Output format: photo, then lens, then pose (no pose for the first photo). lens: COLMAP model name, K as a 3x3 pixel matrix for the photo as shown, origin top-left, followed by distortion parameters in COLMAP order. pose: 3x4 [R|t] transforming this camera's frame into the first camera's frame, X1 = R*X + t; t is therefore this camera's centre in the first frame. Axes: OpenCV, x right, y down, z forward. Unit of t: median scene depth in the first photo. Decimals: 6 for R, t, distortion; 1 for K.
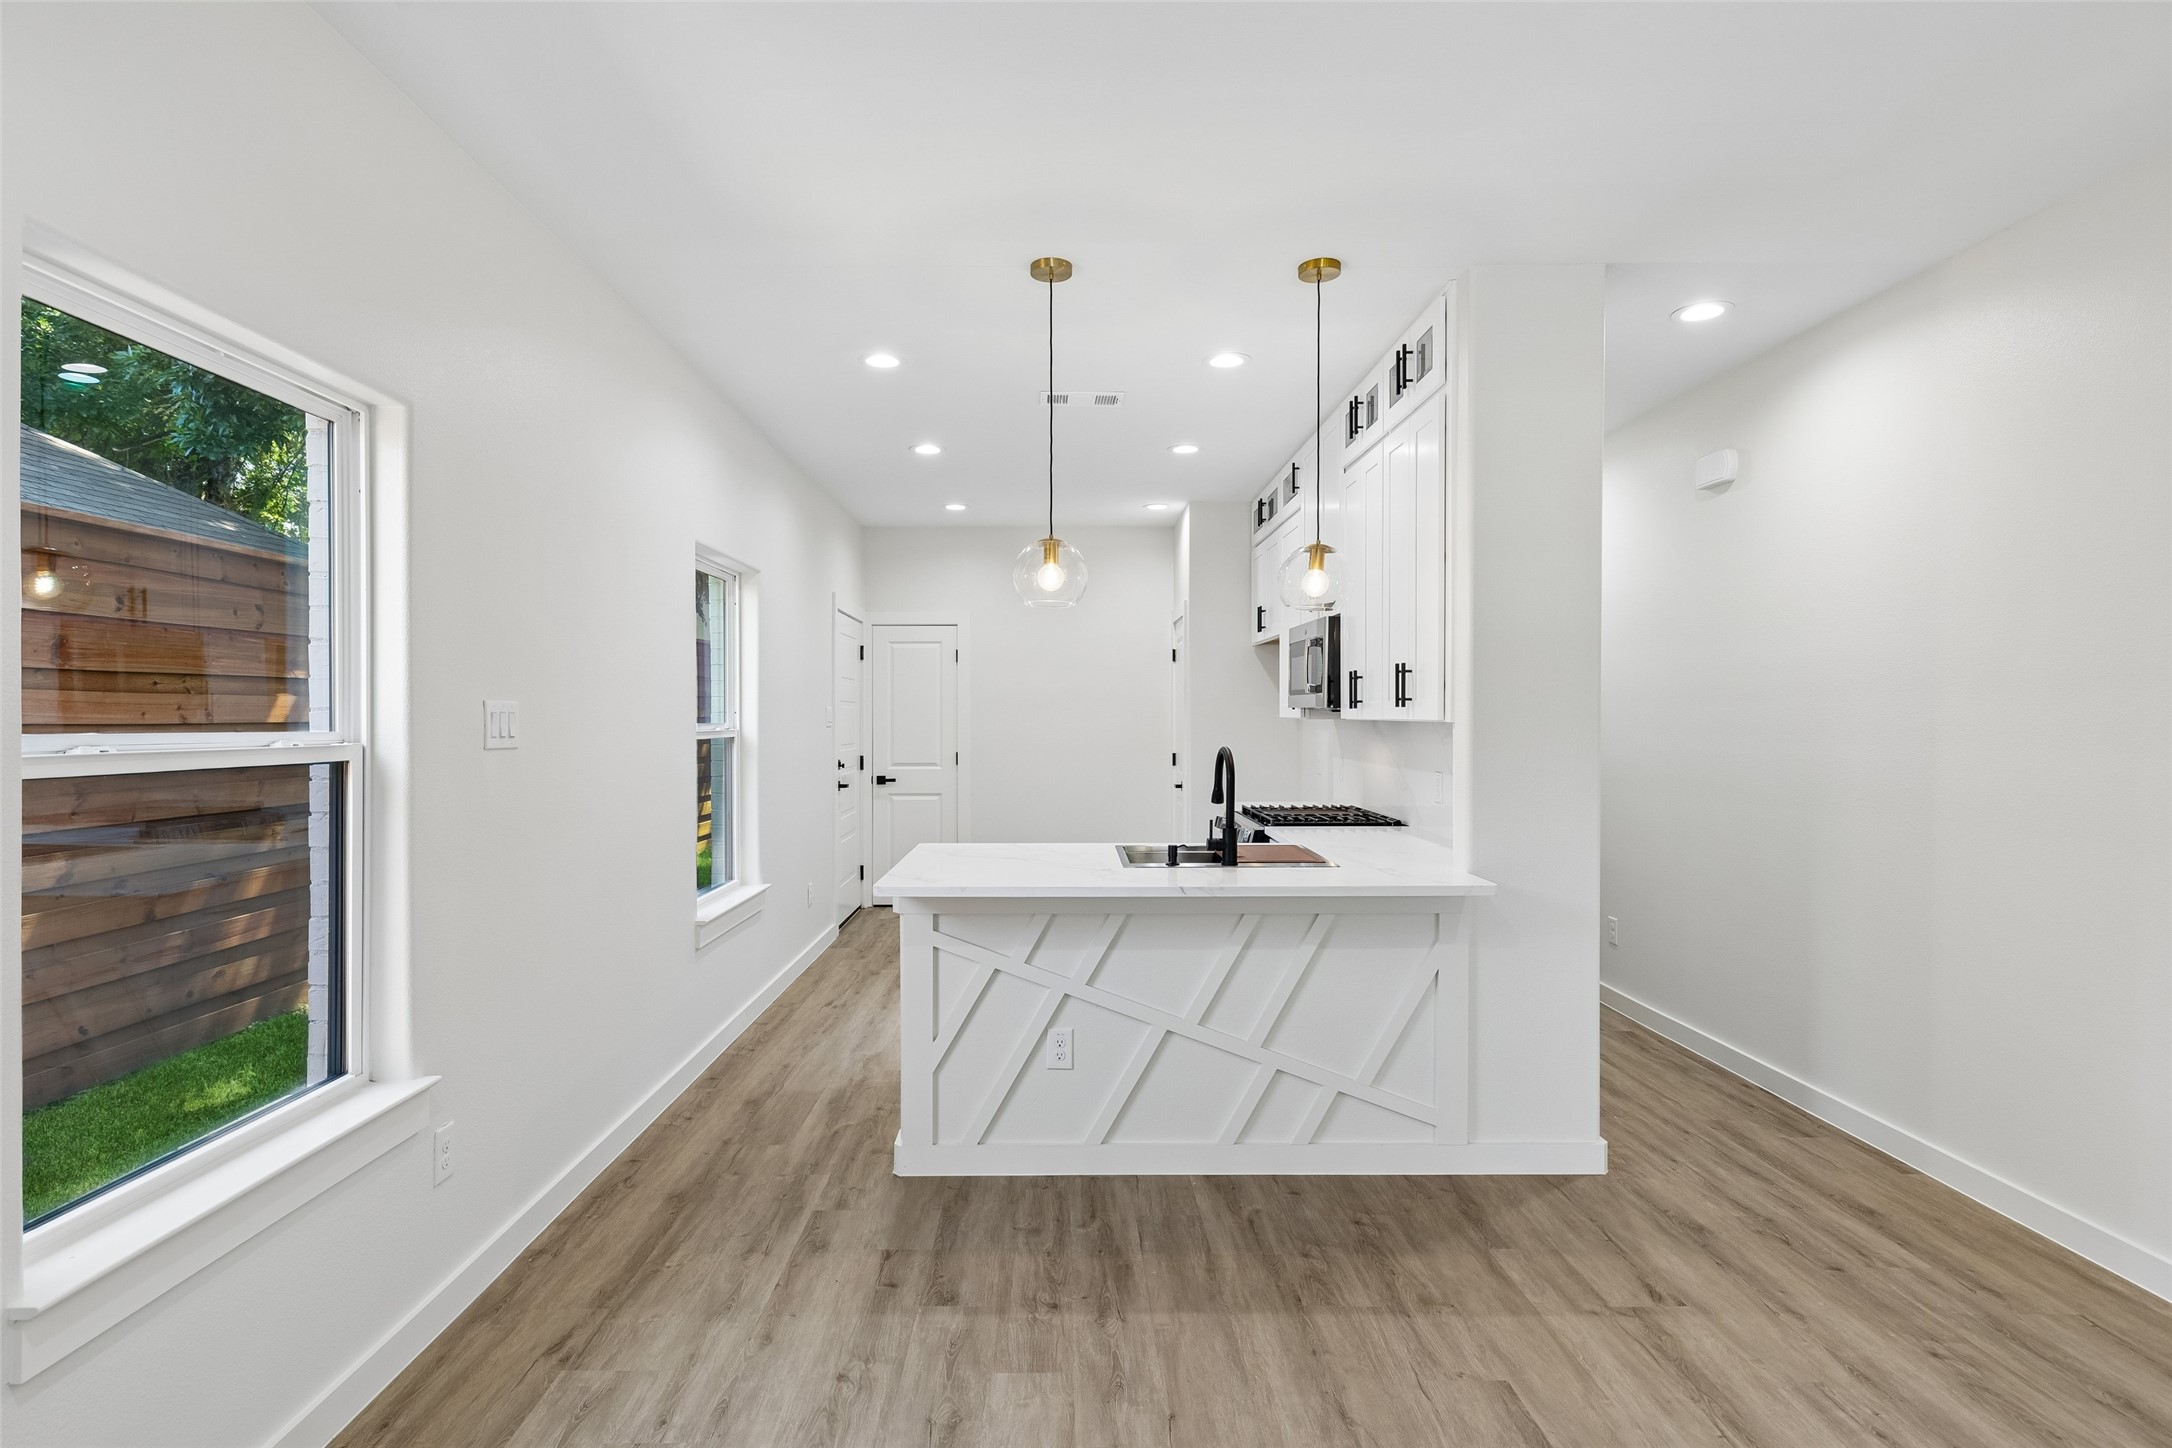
lens RADIAL K [[1086.0, 0, 1067.9], [0, 1086.0, 721.0], [0, 0, 1]] dist [-0.000153, 0.000278]
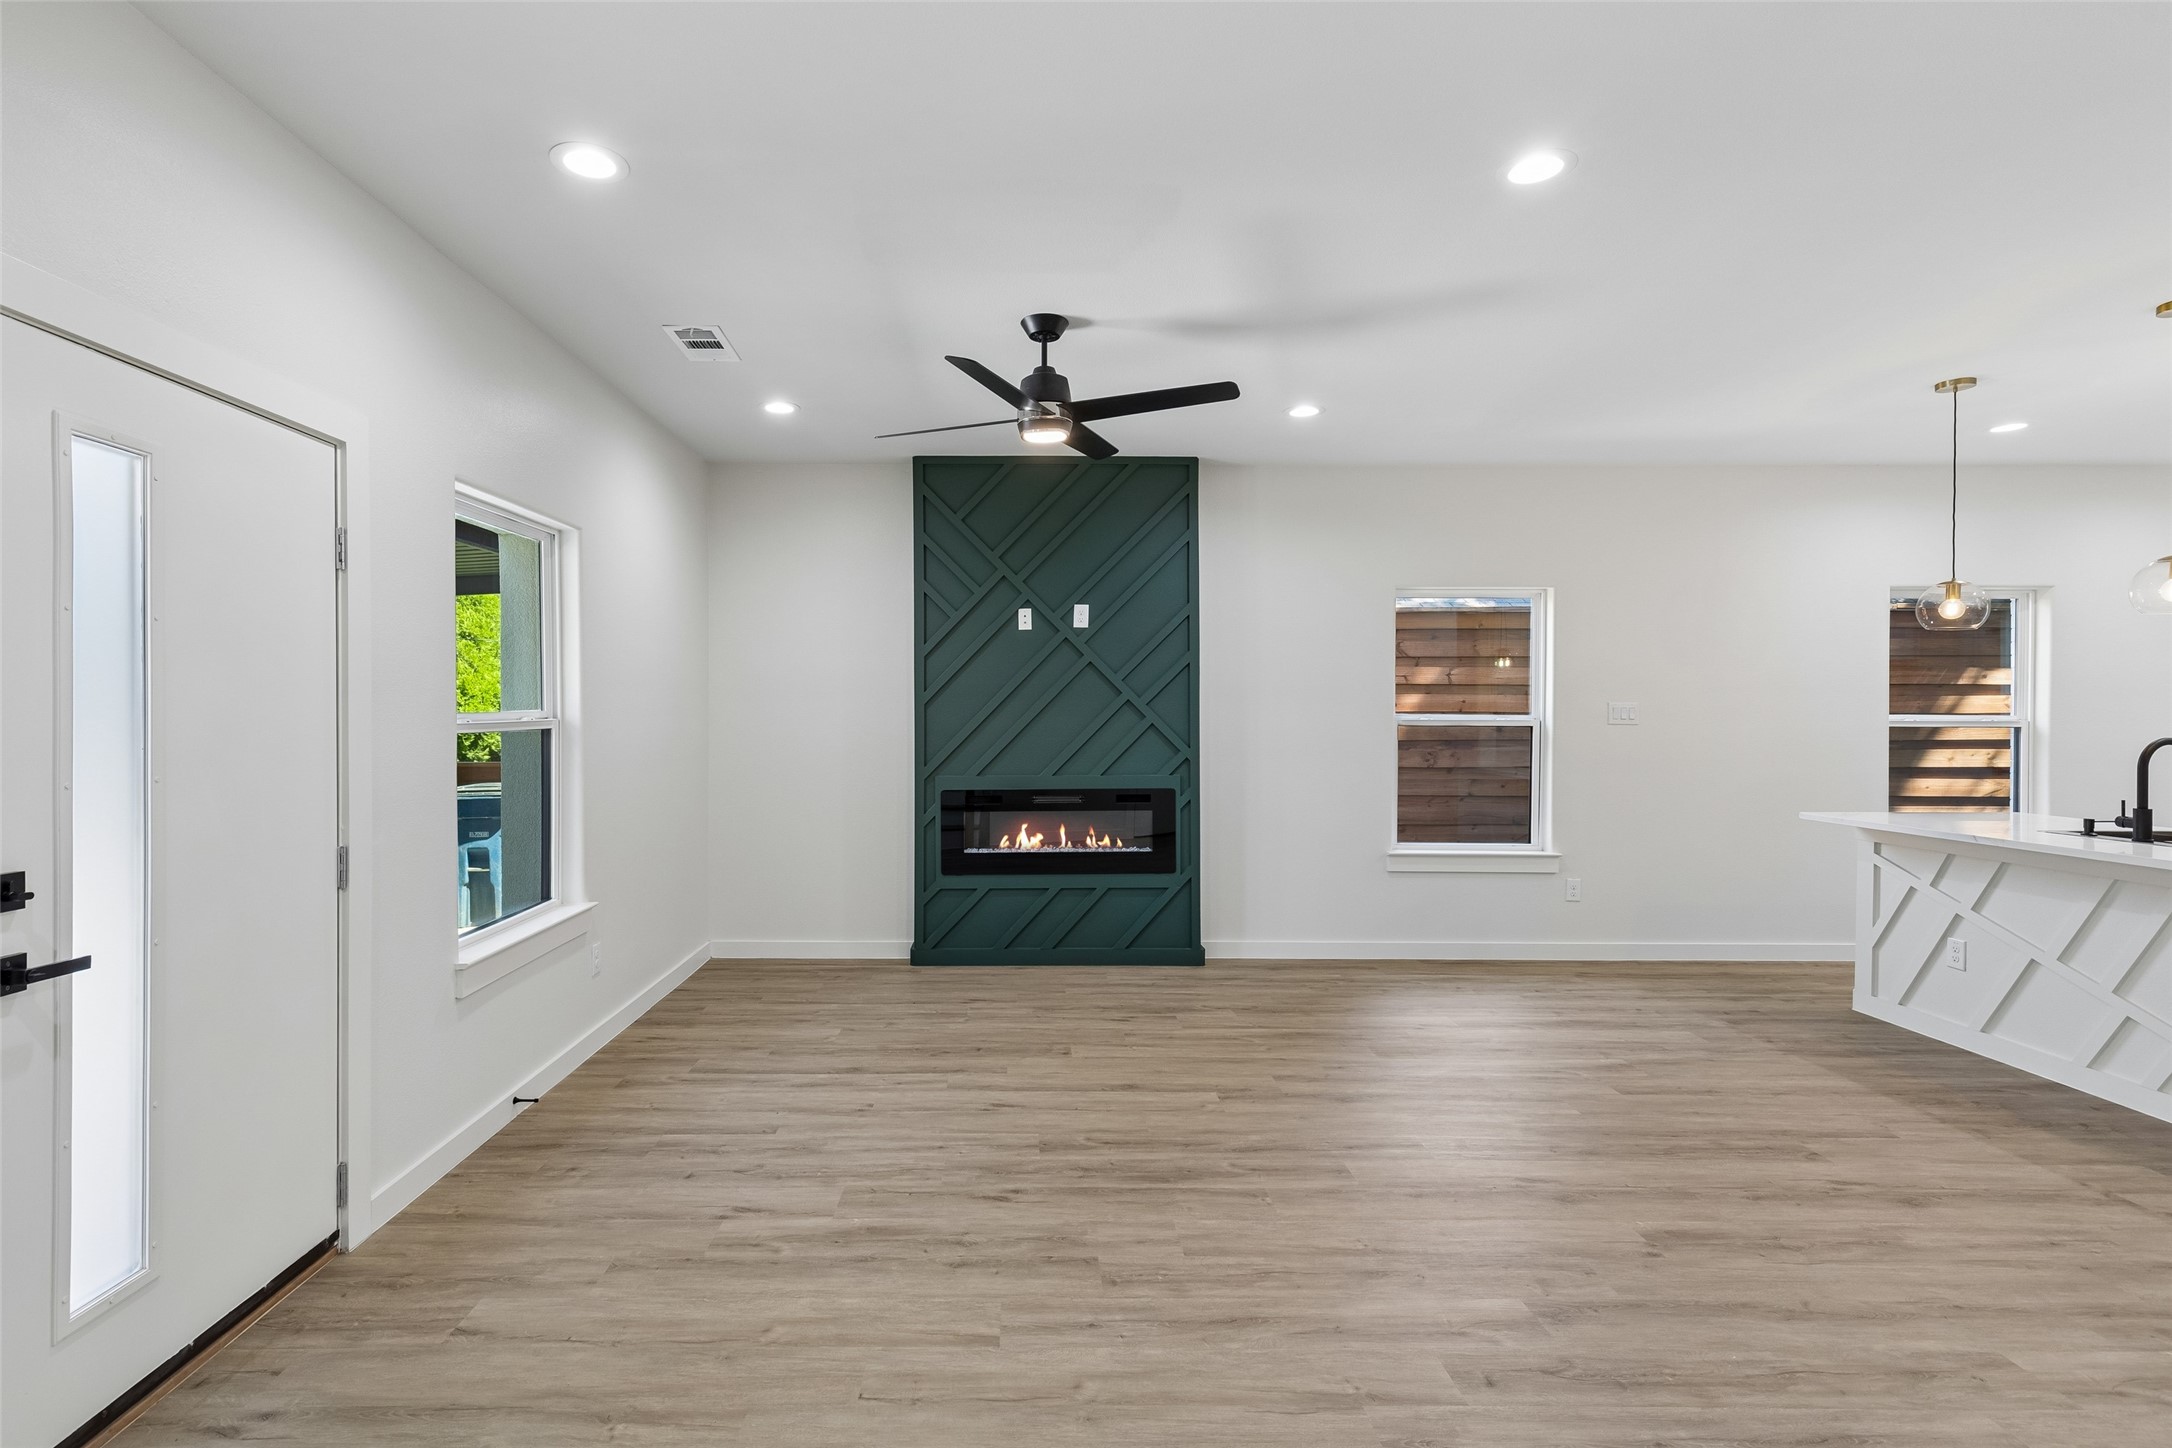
lens RADIAL K [[1014.0, 0, 1024.9], [0, 1014.0, 718.5], [0, 0, 1]] dist [0.010763, -0.001151]
pose [[0.006328, 0.008096, -0.999947, 1.273416], [-0.006215, 0.999948, 0.008057, 0.002531], [0.999961, 0.006163, 0.006378, -0.183147]]
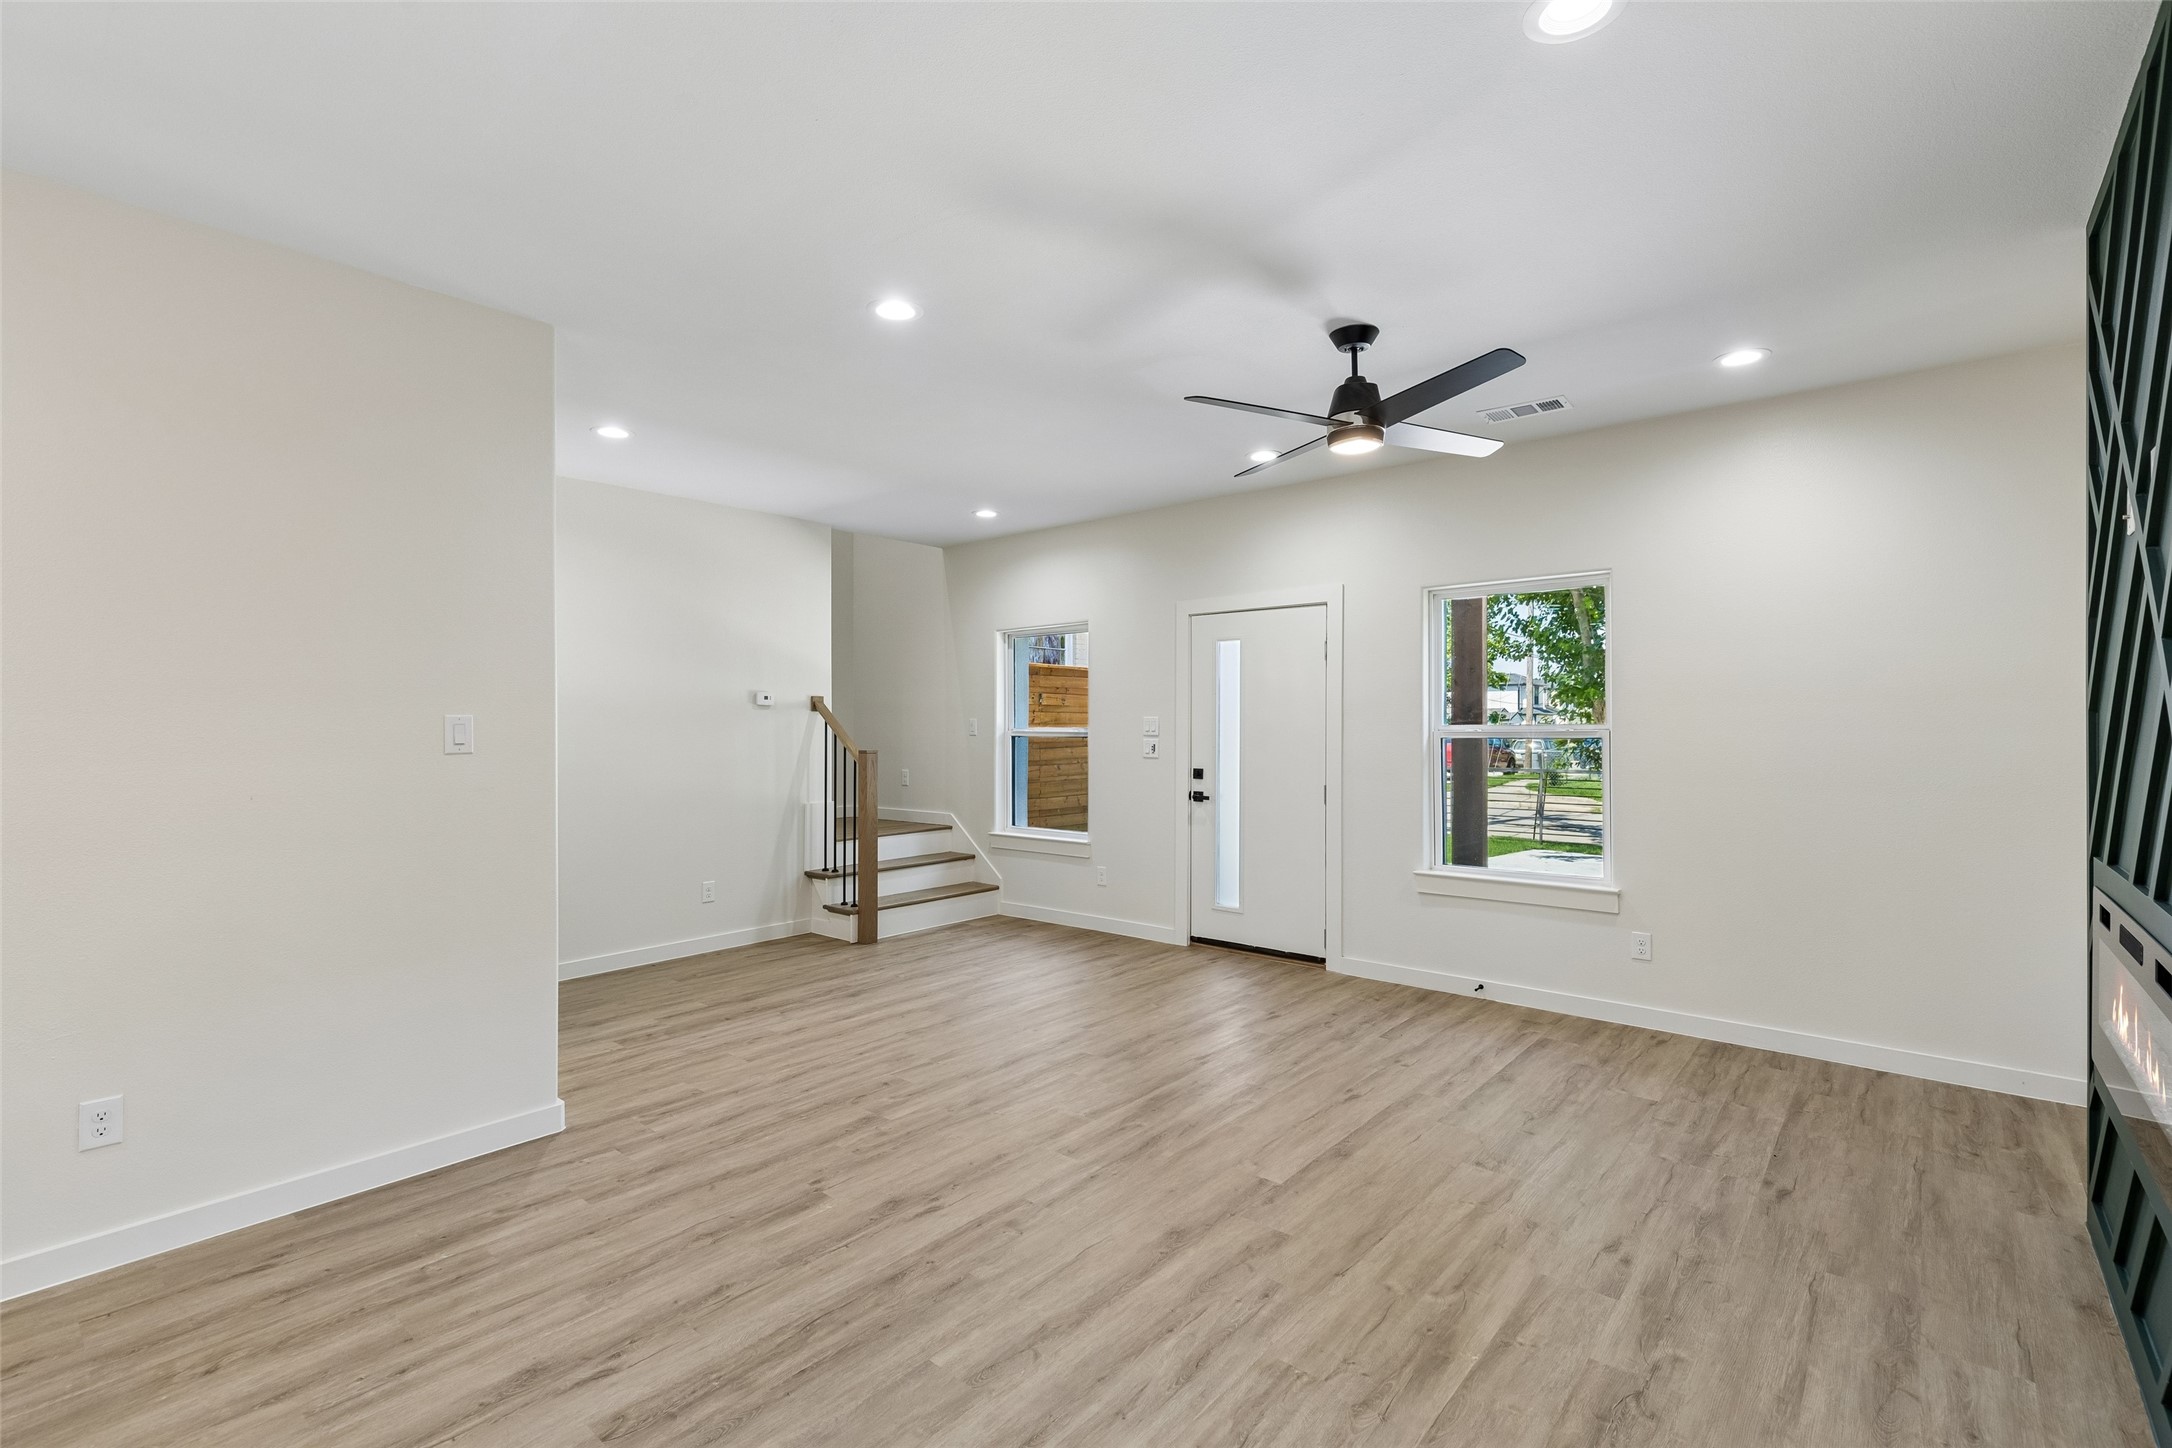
lens RADIAL K [[980.8, 0, 1071.2], [0, 980.8, 724.2], [0, 0, 1]] dist [0.009923, -0.001033]
pose [[-0.749736, -0.000168, 0.661737, -0.275286], [0.004180, 0.999979, 0.004990, -0.004651], [-0.661724, 0.006508, -0.749720, 0.825122]]
